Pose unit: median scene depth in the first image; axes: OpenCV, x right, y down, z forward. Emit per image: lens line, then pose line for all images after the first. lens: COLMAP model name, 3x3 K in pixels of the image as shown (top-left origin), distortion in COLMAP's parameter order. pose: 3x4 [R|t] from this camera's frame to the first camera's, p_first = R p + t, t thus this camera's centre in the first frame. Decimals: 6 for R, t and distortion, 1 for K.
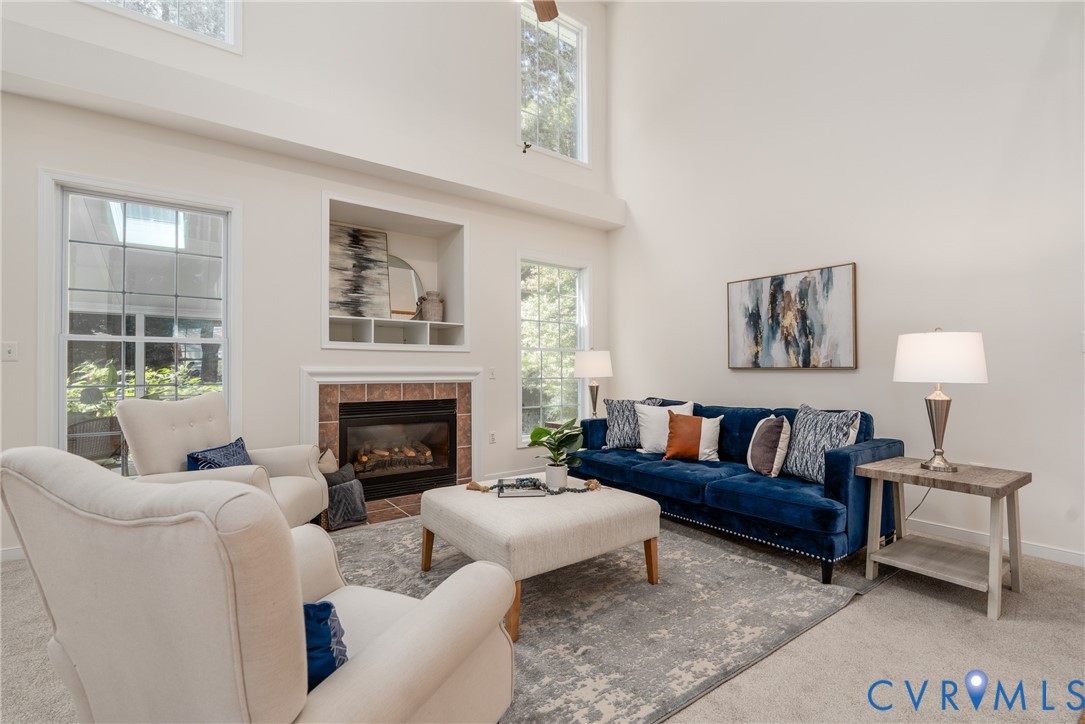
lens RADIAL K [[482.9, 0, 545.8], [0, 482.9, 363.5], [0, 0, 1]] dist [-0.005495, 0.002460]
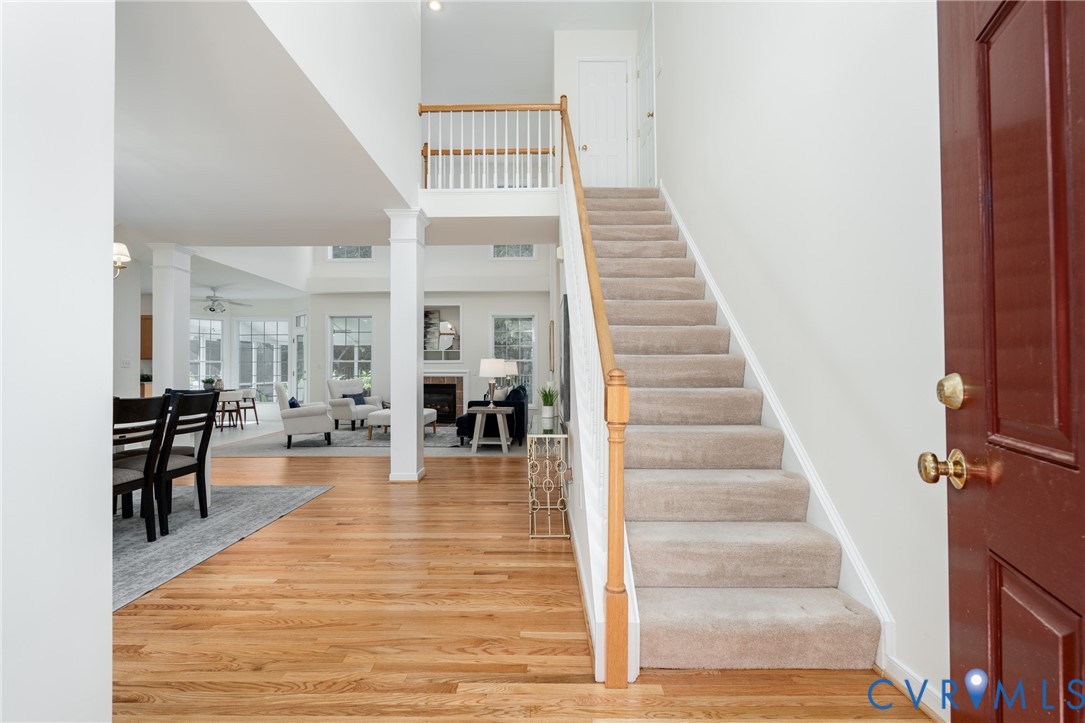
lens RADIAL K [[482.9, 0, 537.4], [0, 482.9, 365.5], [0, 0, 1]] dist [-0.005495, 0.002460]
pose [[0.804957, -0.003592, -0.593323, 1.692146], [0.007588, 0.999962, 0.004240, -0.022505], [0.593285, -0.007915, 0.804953, -0.677438]]
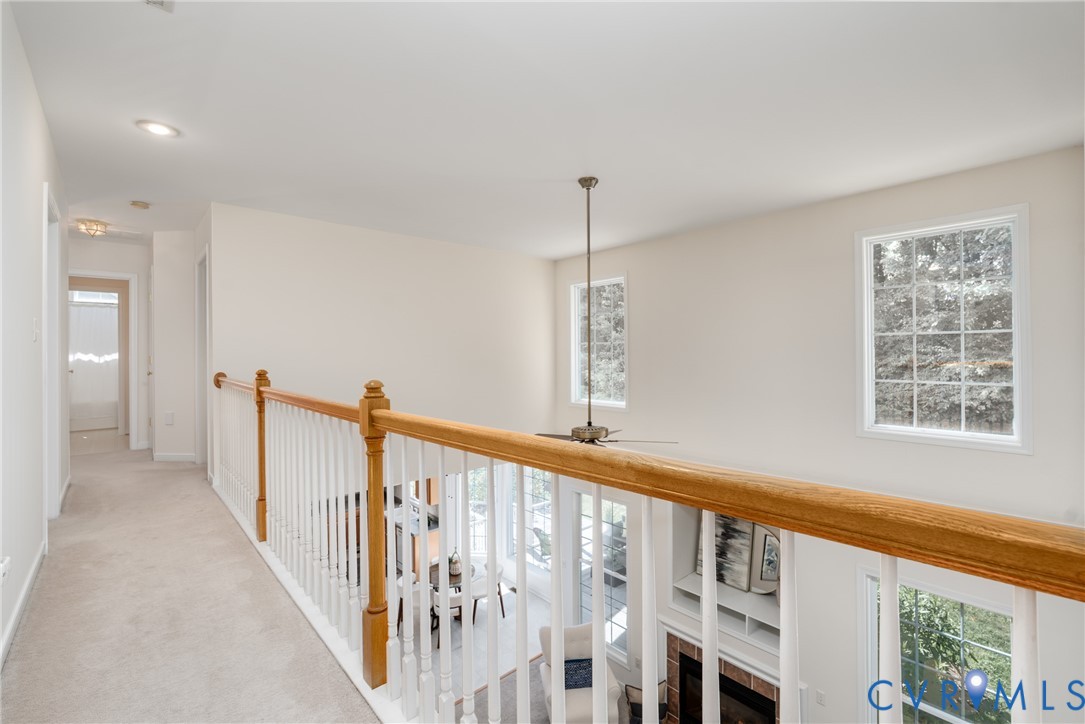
lens RADIAL K [[482.9, 0, 540.8], [0, 482.9, 360.3], [0, 0, 1]] dist [-0.005495, 0.002460]
pose [[0.089303, 0.008507, -0.995968, 0.891504], [0.027499, 0.999561, 0.011004, -0.770982], [0.995625, -0.028371, 0.089030, 0.517561]]
